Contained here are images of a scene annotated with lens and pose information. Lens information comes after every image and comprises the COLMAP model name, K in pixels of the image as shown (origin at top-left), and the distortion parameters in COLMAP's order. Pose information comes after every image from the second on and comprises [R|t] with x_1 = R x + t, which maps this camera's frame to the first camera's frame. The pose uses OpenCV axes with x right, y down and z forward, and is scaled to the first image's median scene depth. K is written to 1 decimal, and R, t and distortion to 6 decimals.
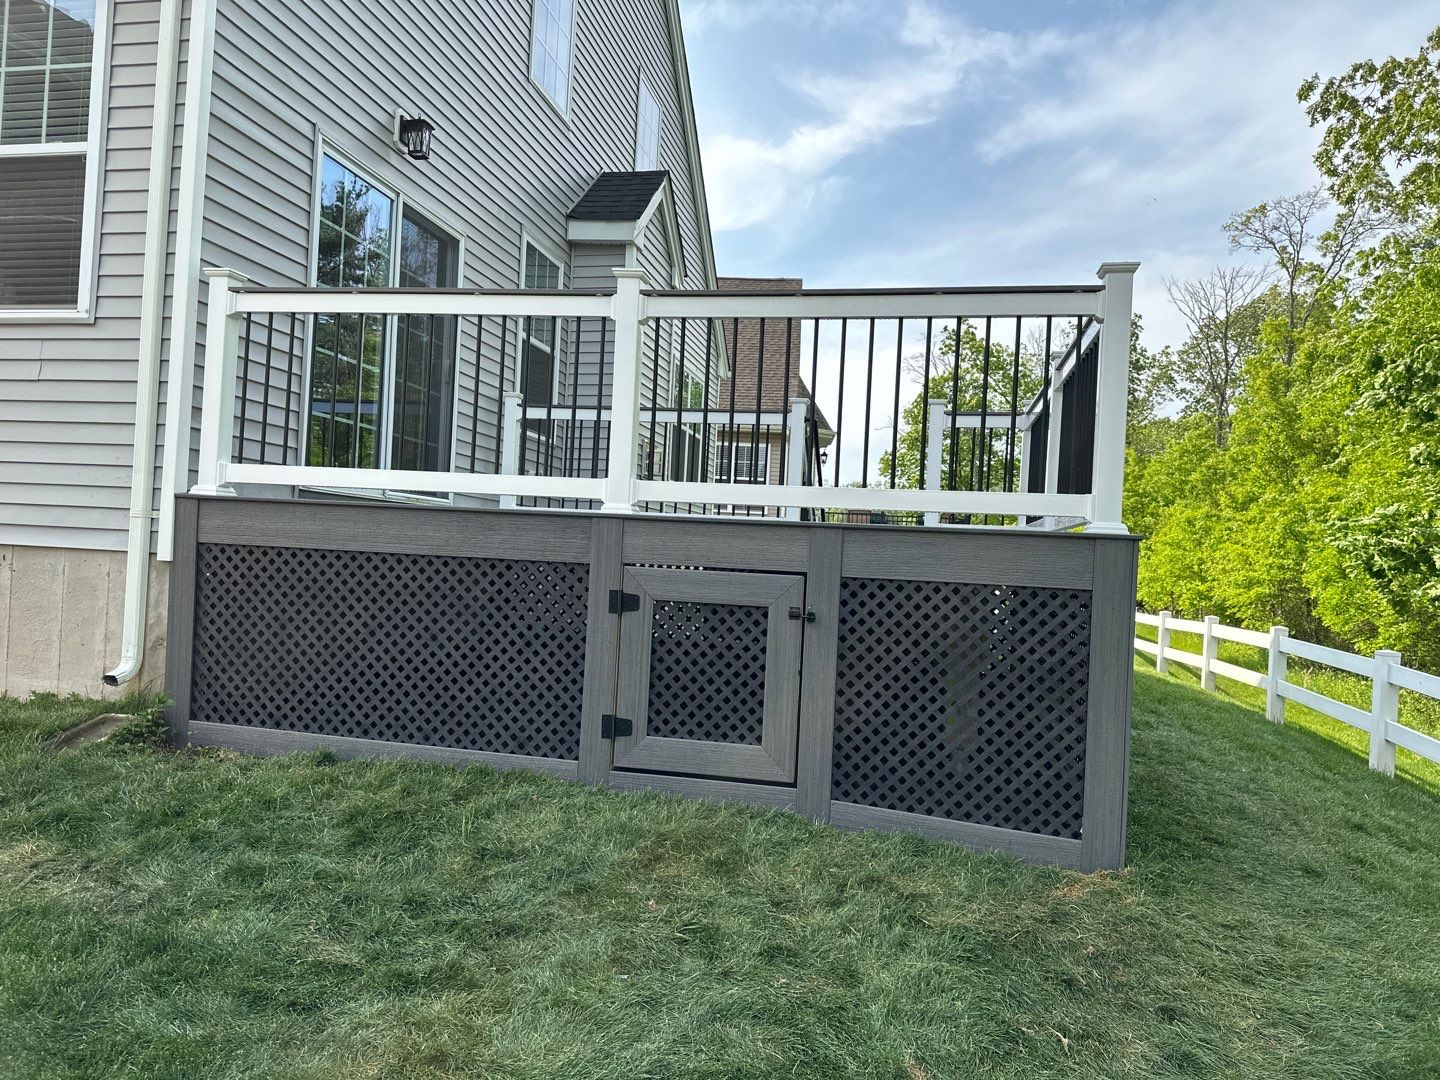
lens RADIAL K [[1007.6, 0, 721.7], [0, 1007.6, 547.7], [0, 0, 1]] dist [0.069937, -0.091874]
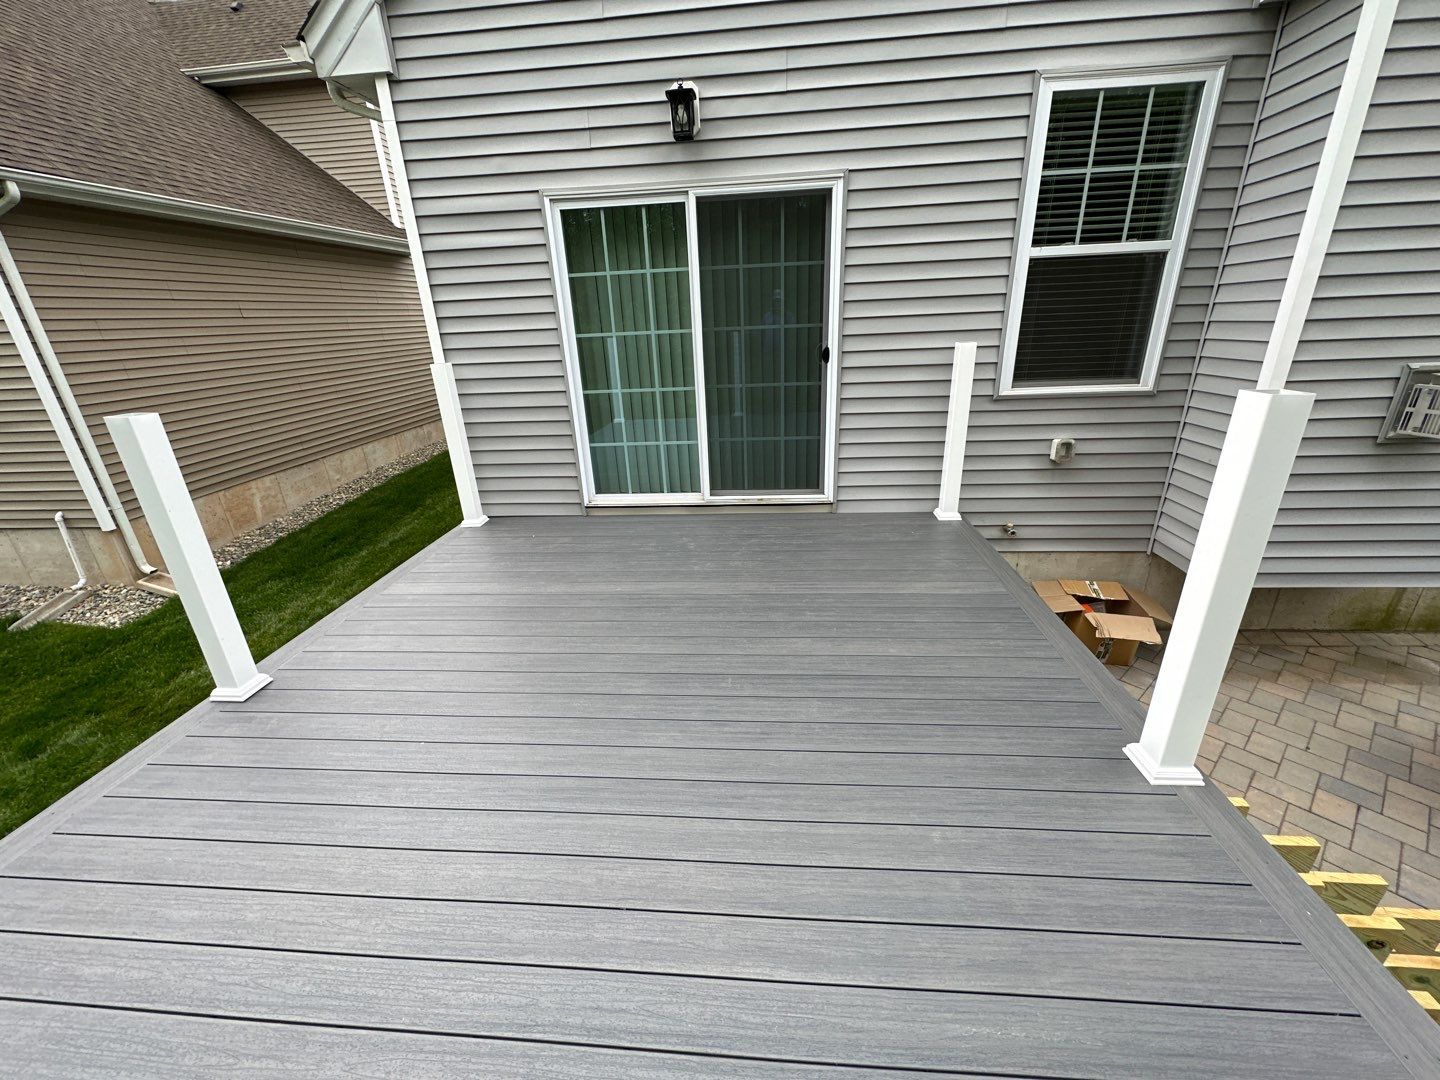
lens RADIAL K [[581.2, 0, 722.0], [0, 581.2, 538.3], [0, 0, 1]] dist [-0.000999, -0.000779]
pose [[0.113136, 0.312857, -0.943038, 0.390703], [0.057890, 0.945444, 0.320600, -0.295022], [0.991892, -0.090864, 0.088853, 1.305967]]
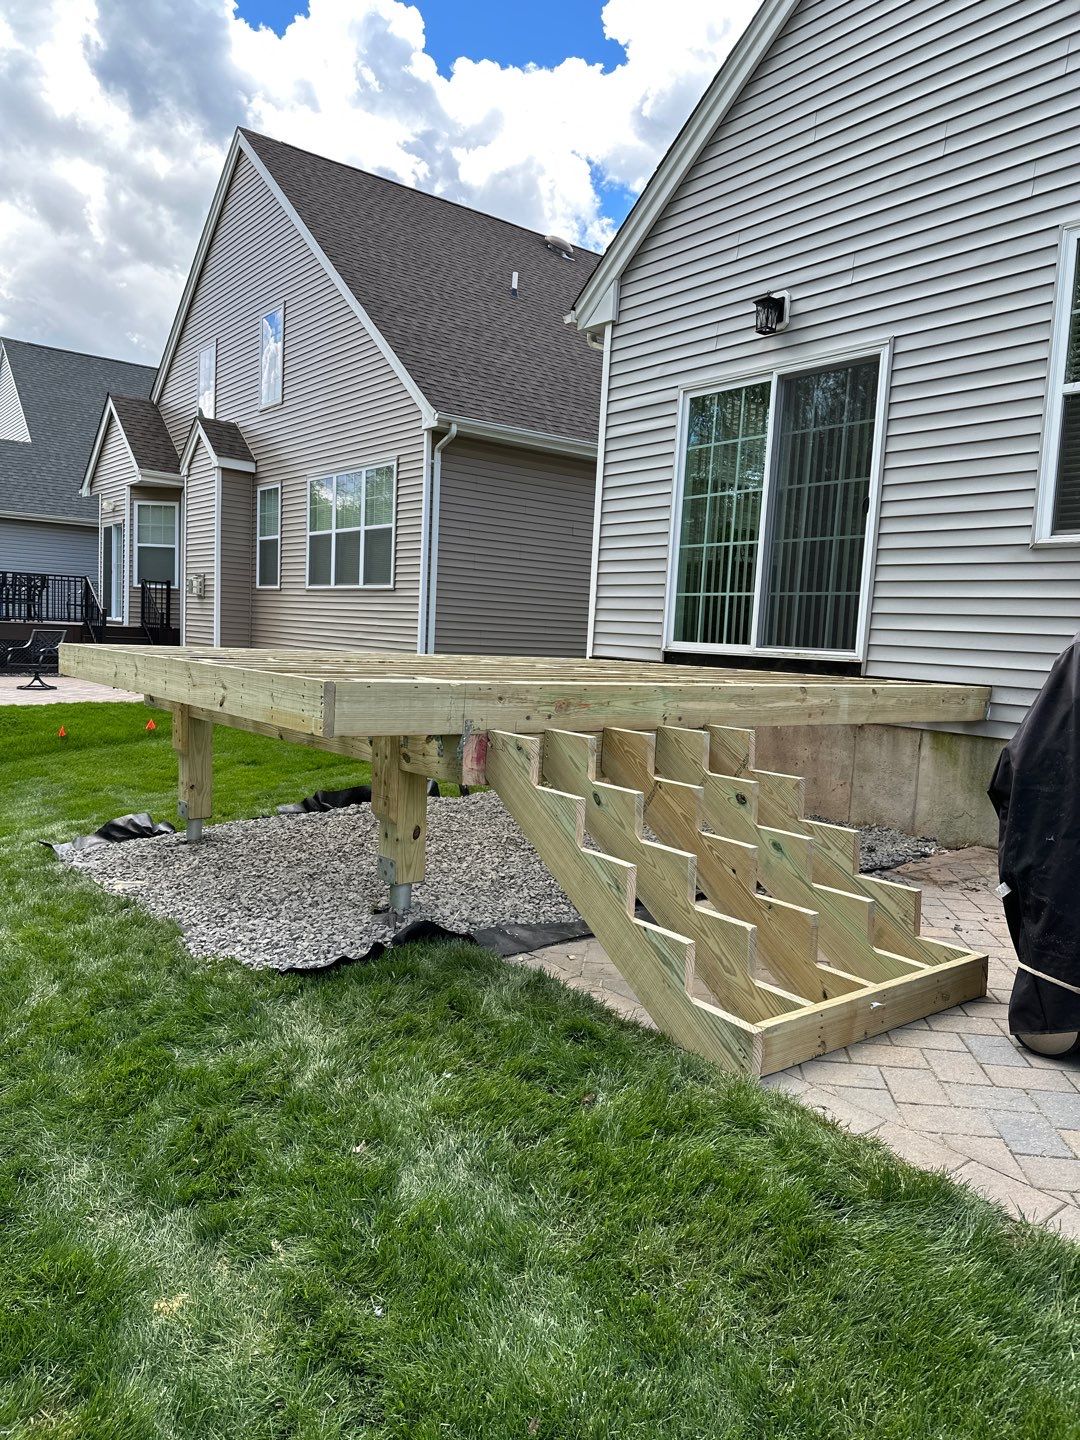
lens RADIAL K [[1007.6, 0, 532.6], [0, 1007.6, 725.1], [0, 0, 1]] dist [0.069937, -0.091874]
pose [[-0.651094, -0.013174, -0.758883, 0.908798], [-0.075430, 0.996023, 0.047425, -0.008078], [0.755240, 0.088120, -0.649498, 2.107567]]
